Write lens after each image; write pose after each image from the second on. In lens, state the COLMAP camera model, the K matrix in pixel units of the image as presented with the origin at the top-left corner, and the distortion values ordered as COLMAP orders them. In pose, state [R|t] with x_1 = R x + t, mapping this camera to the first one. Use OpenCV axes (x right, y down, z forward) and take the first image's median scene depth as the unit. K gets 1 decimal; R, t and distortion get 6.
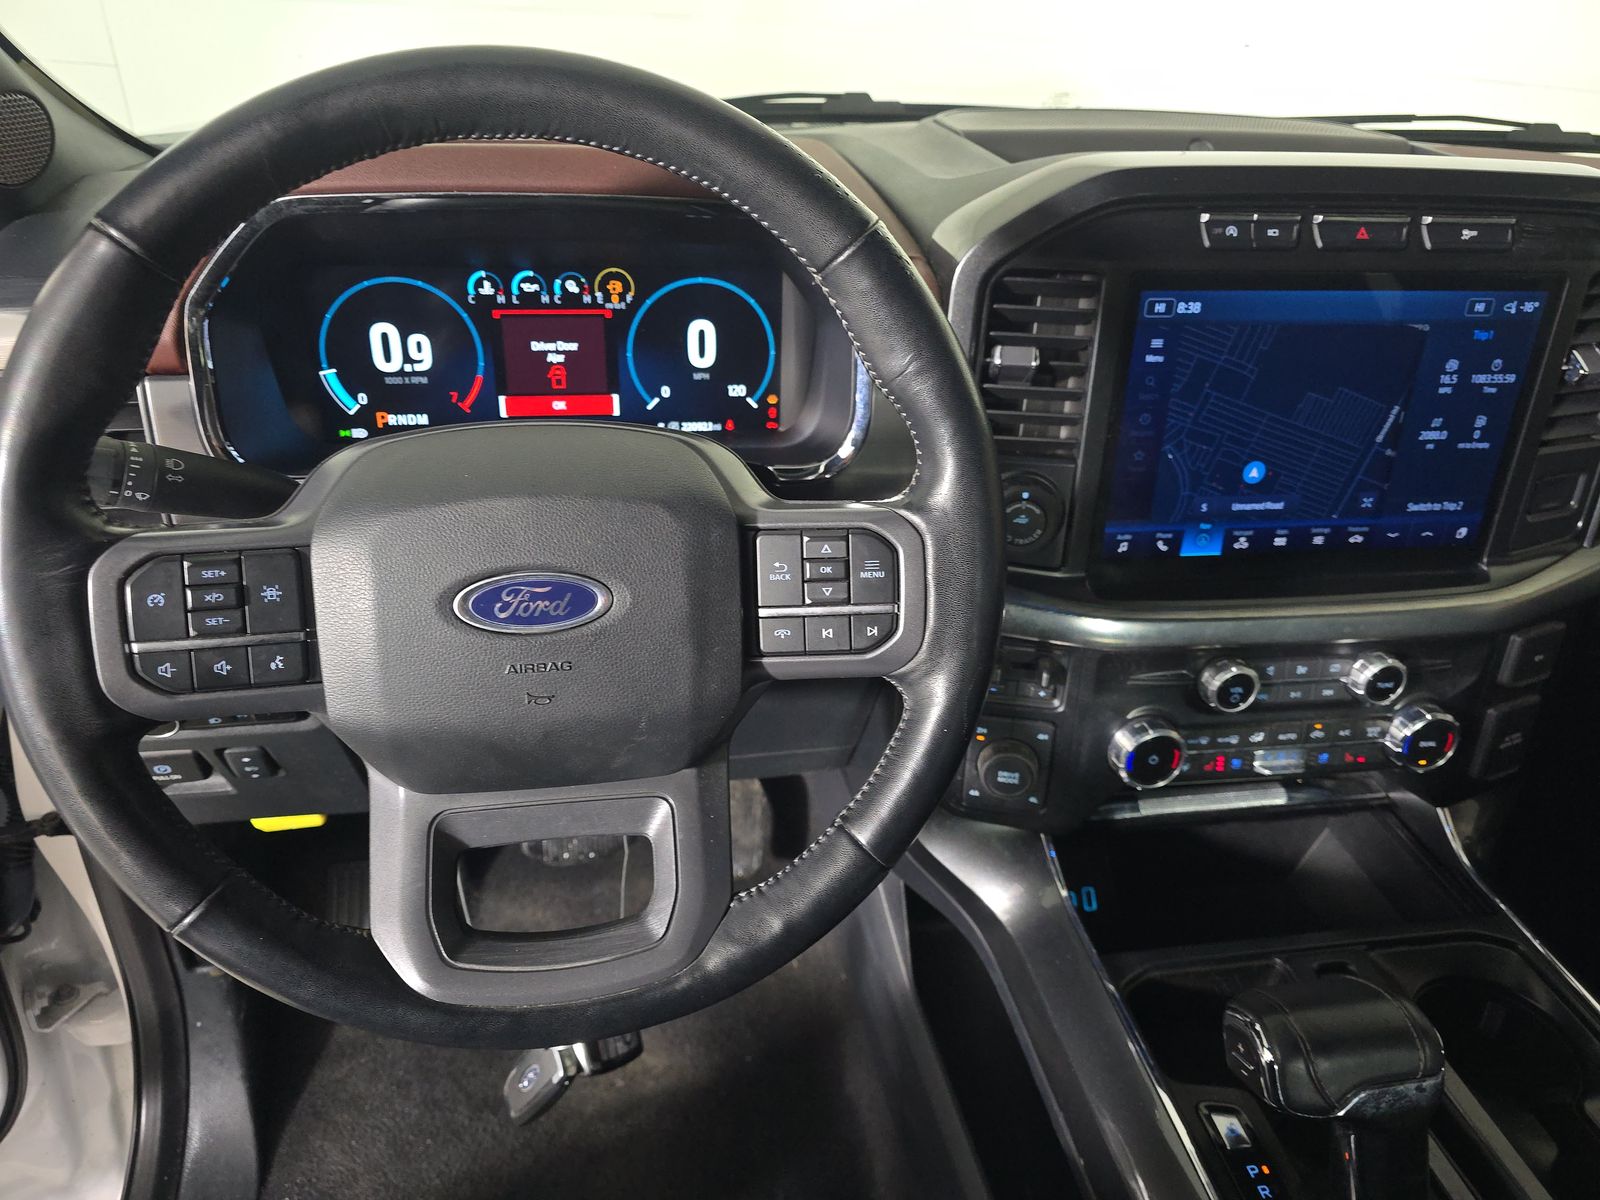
lens RADIAL K [[1070.0, 0, 792.8], [0, 1070.0, 603.0], [0, 0, 1]] dist [0.046527, -0.024171]
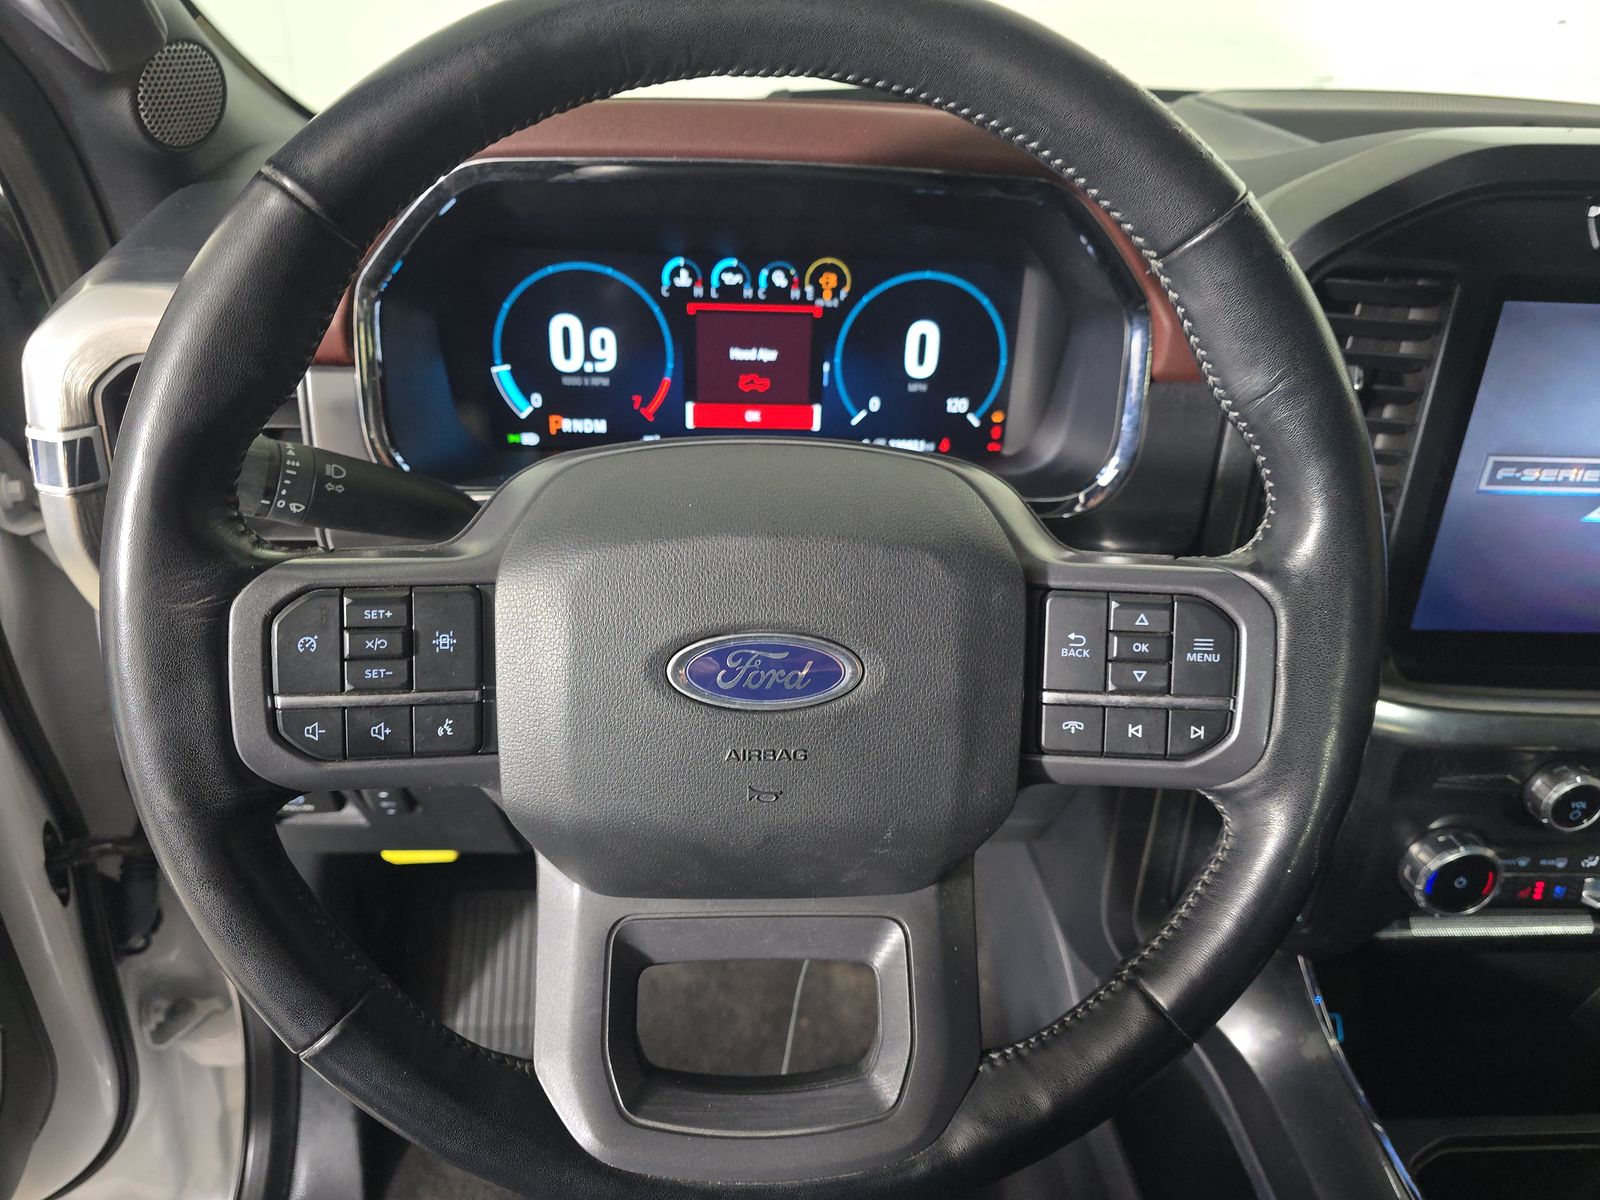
lens RADIAL K [[1070.0, 0, 799.2], [0, 1070.0, 599.8], [0, 0, 1]] dist [0.046527, -0.024171]
pose [[0.994235, 0.055638, -0.091661, -0.100539], [-0.056802, 0.998334, -0.010141, -0.030987], [0.090944, 0.015289, 0.995739, 0.154351]]
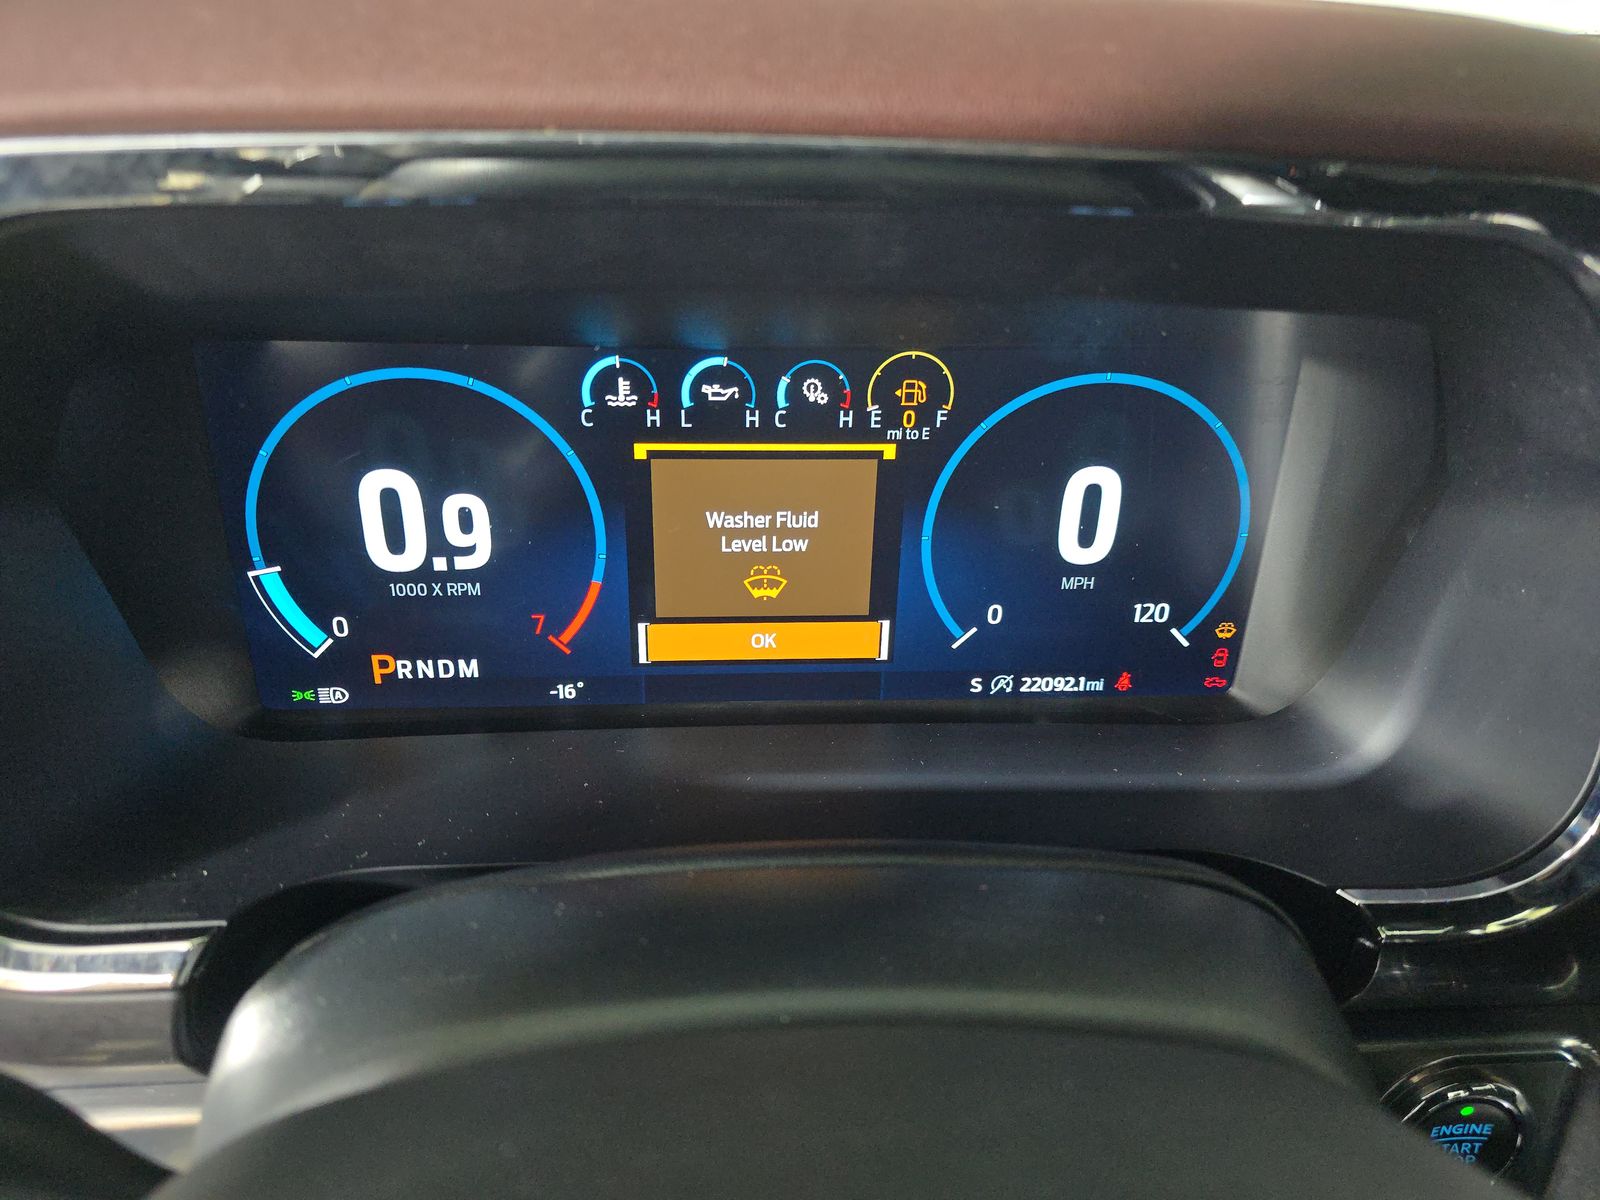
lens RADIAL K [[1070.0, 0, 796.9], [0, 1070.0, 588.9], [0, 0, 1]] dist [0.046527, -0.024171]
pose [[0.995924, 0.035426, -0.082946, -0.181419], [-0.038246, 0.998735, -0.032653, -0.209123], [0.081684, 0.035692, 0.996019, 0.598162]]
